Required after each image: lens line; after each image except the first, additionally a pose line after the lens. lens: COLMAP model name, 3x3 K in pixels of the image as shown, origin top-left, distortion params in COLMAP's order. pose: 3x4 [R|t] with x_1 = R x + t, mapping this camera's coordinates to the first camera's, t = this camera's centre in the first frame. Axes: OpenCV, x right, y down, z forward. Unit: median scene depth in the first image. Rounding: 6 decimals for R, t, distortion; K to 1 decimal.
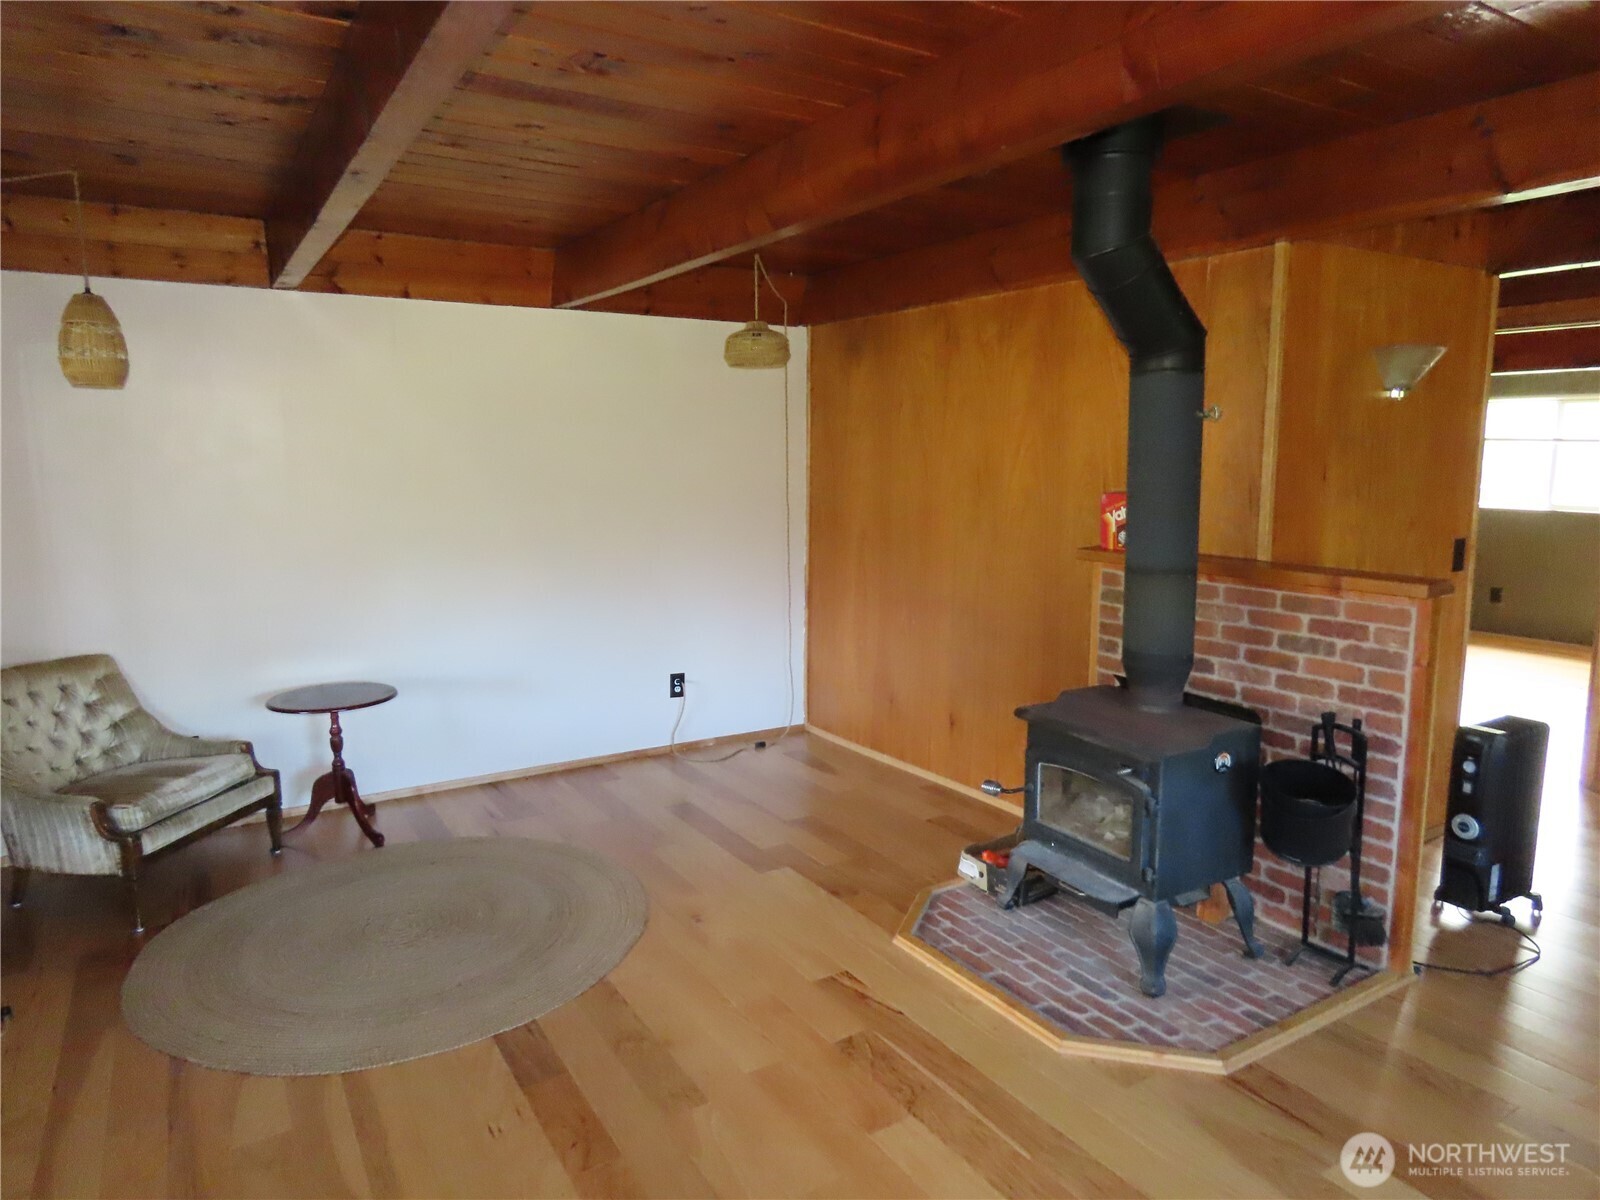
lens RADIAL K [[1006.3, 0, 806.3], [0, 1006.3, 591.4], [0, 0, 1]] dist [-0.006377, 0.002952]
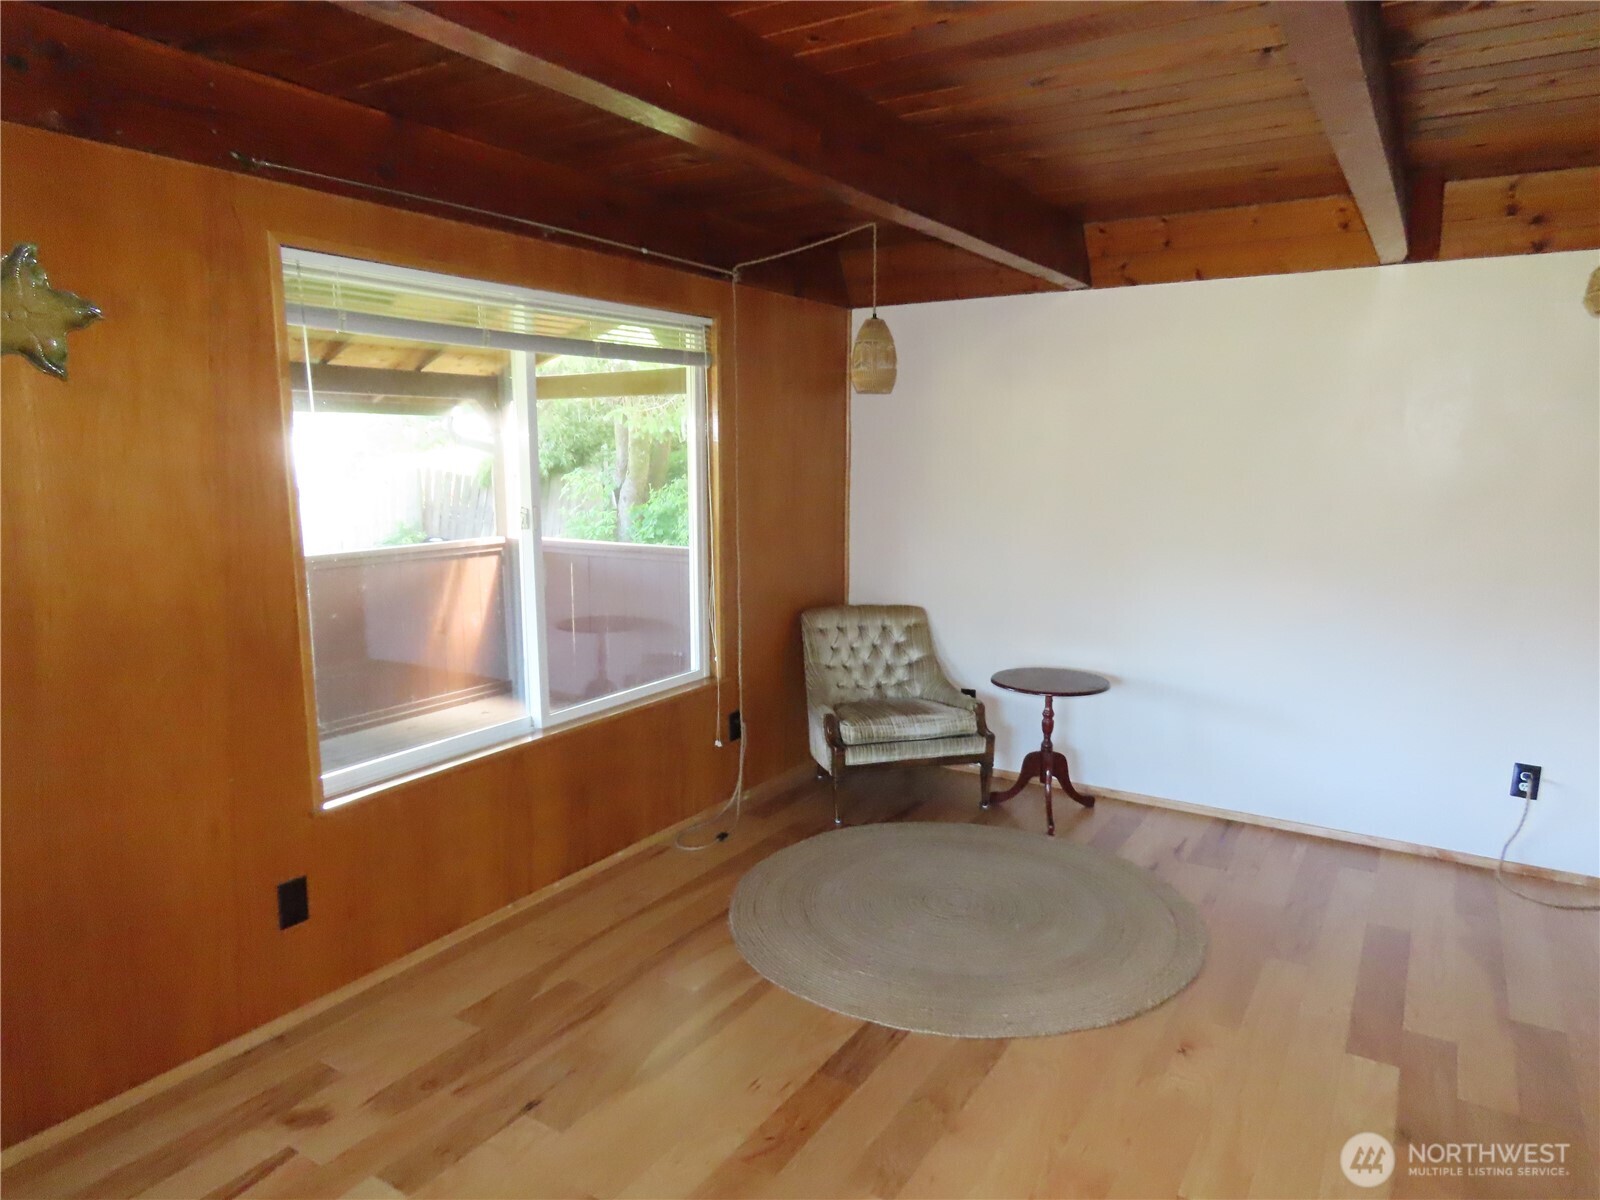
lens RADIAL K [[1006.3, 0, 798.1], [0, 1006.3, 595.2], [0, 0, 1]] dist [-0.006377, 0.002952]
pose [[0.439297, 0.135868, -0.888008, 0.343107], [-0.126467, 0.988006, 0.088605, -0.044090], [0.889395, 0.073380, 0.451211, 0.307031]]
